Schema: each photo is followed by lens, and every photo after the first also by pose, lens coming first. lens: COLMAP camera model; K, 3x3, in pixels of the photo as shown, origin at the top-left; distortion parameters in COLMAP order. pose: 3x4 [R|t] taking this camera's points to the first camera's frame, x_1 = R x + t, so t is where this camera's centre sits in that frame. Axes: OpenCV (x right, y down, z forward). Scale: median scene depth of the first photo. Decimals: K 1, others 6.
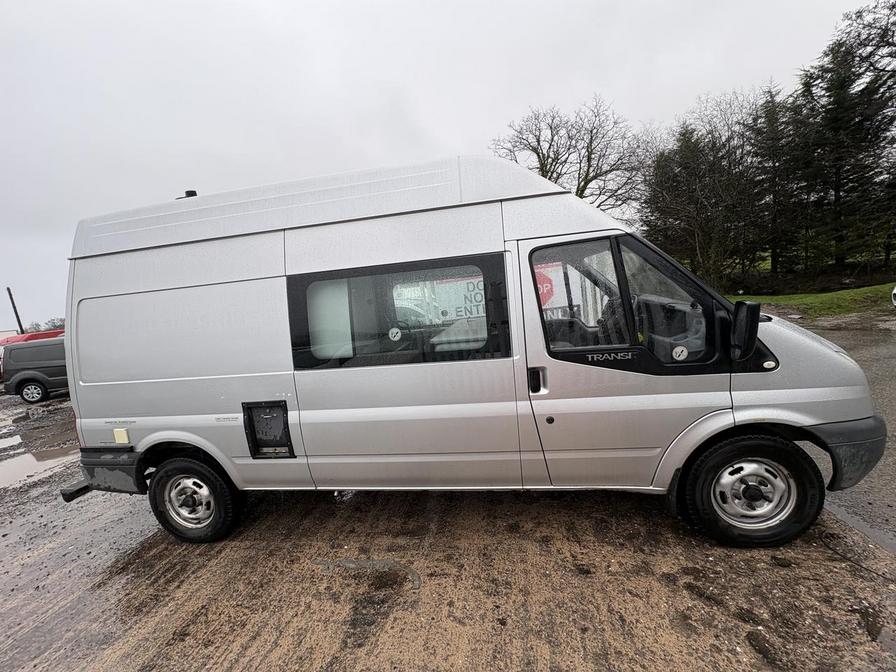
lens RADIAL K [[356.6, 0, 452.1], [0, 356.6, 336.2], [0, 0, 1]] dist [0.000245, 0.000137]
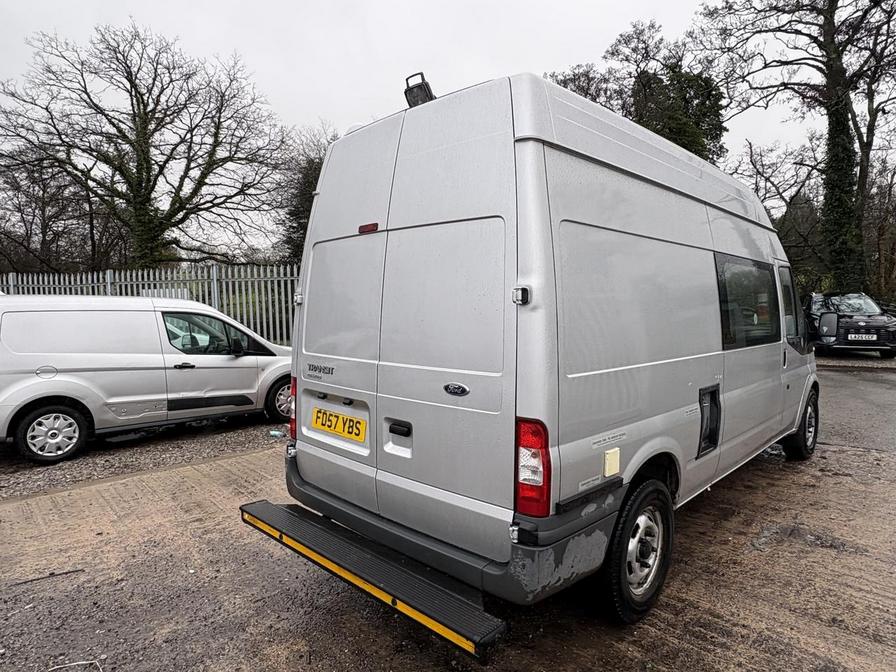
lens RADIAL K [[539.7, 0, 448.1], [0, 539.7, 338.3], [0, 0, 1]] dist [-0.001471, 0.002425]
pose [[0.571378, 0.053161, 0.818964, -2.006134], [0.041613, 0.994739, -0.093604, 0.165444], [-0.819631, 0.087563, 0.566160, 0.777019]]
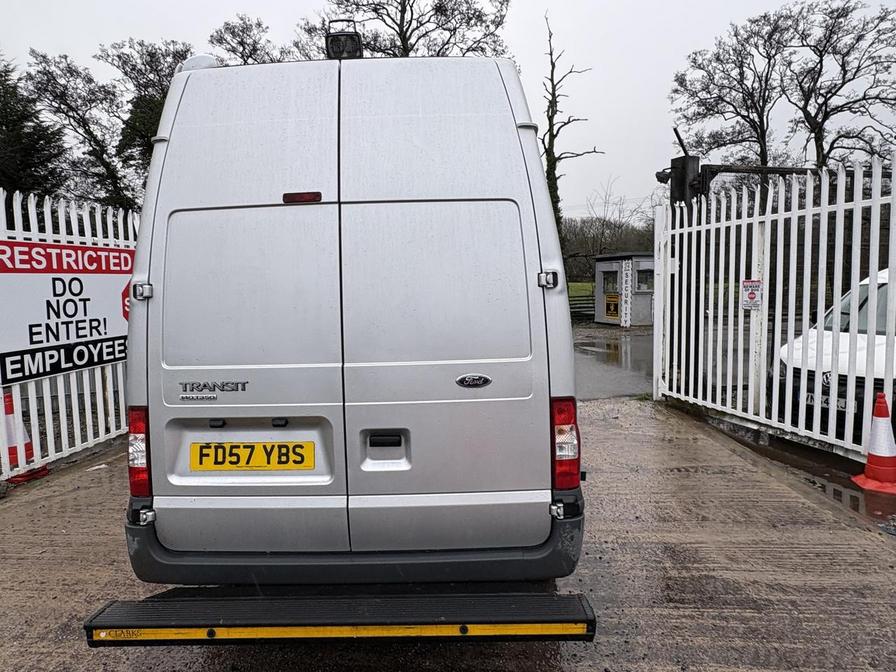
lens RADIAL K [[539.7, 0, 447.6], [0, 539.7, 337.4], [0, 0, 1]] dist [-0.001471, 0.002425]
pose [[-0.125910, 0.037215, 0.991343, -2.086628], [0.160728, 0.986859, -0.016632, 0.106424], [-0.978935, 0.157243, -0.130236, 1.425498]]
